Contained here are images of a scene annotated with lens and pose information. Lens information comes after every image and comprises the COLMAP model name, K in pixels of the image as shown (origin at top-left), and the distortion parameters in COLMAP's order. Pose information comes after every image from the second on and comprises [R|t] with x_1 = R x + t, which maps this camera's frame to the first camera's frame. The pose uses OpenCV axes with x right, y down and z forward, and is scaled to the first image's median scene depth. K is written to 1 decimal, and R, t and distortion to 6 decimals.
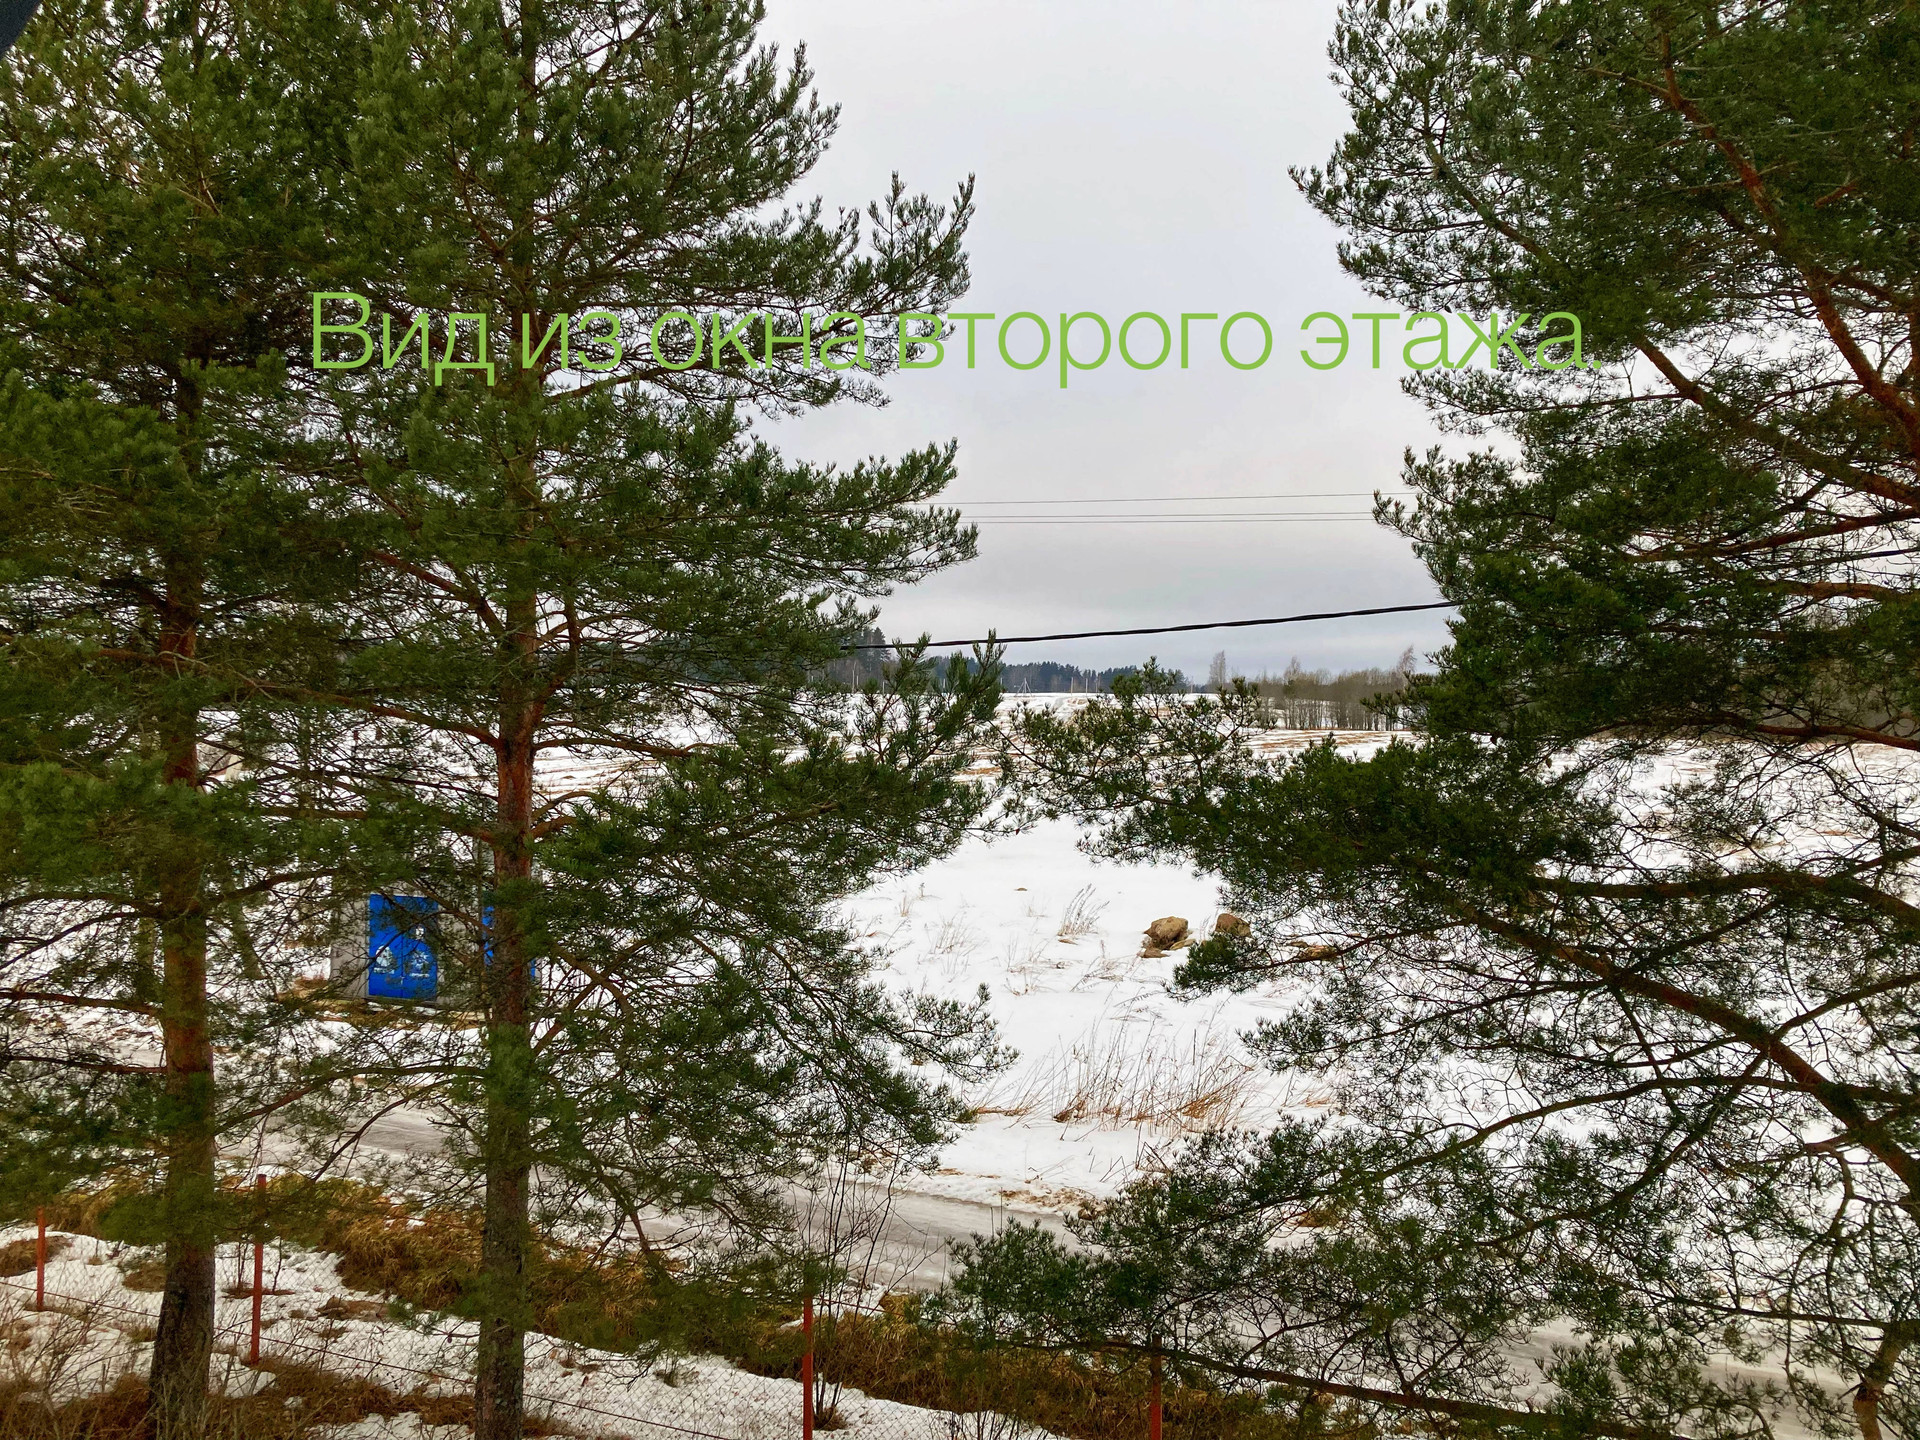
lens RADIAL K [[1570.6, 0, 959.3], [0, 1570.6, 709.6], [0, 0, 1]] dist [0.112868, -0.192463]
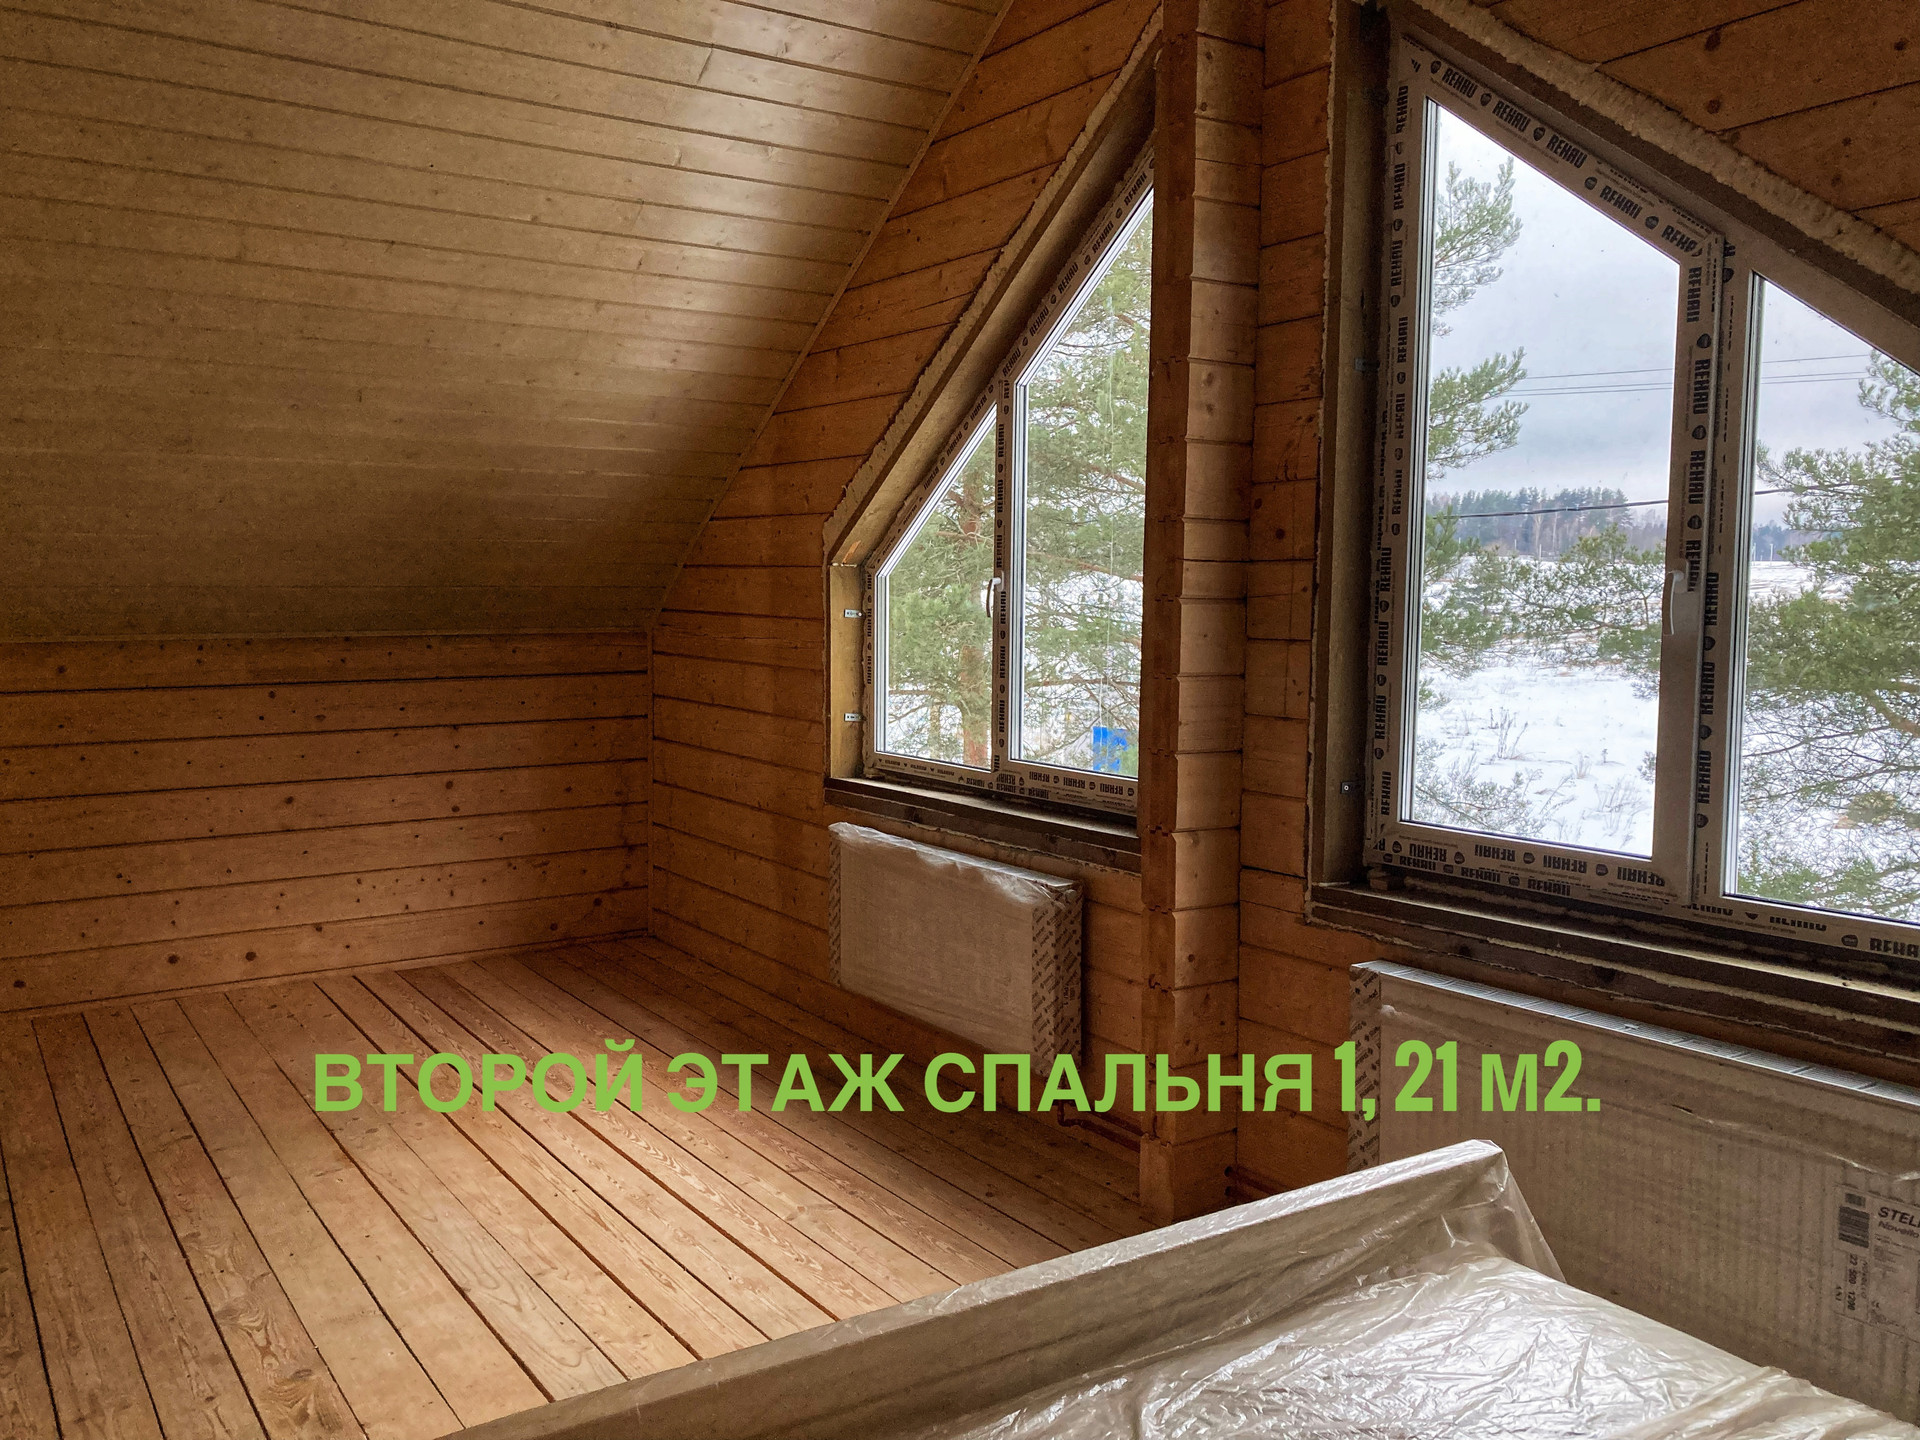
lens RADIAL K [[1570.6, 0, 959.3], [0, 1570.6, 709.6], [0, 0, 1]] dist [0.112868, -0.192463]
pose [[0.904303, 0.031895, -0.425698, 0.162895], [0.001256, 0.997002, 0.077368, 0.019213], [0.426889, -0.070499, 0.901552, -0.409844]]
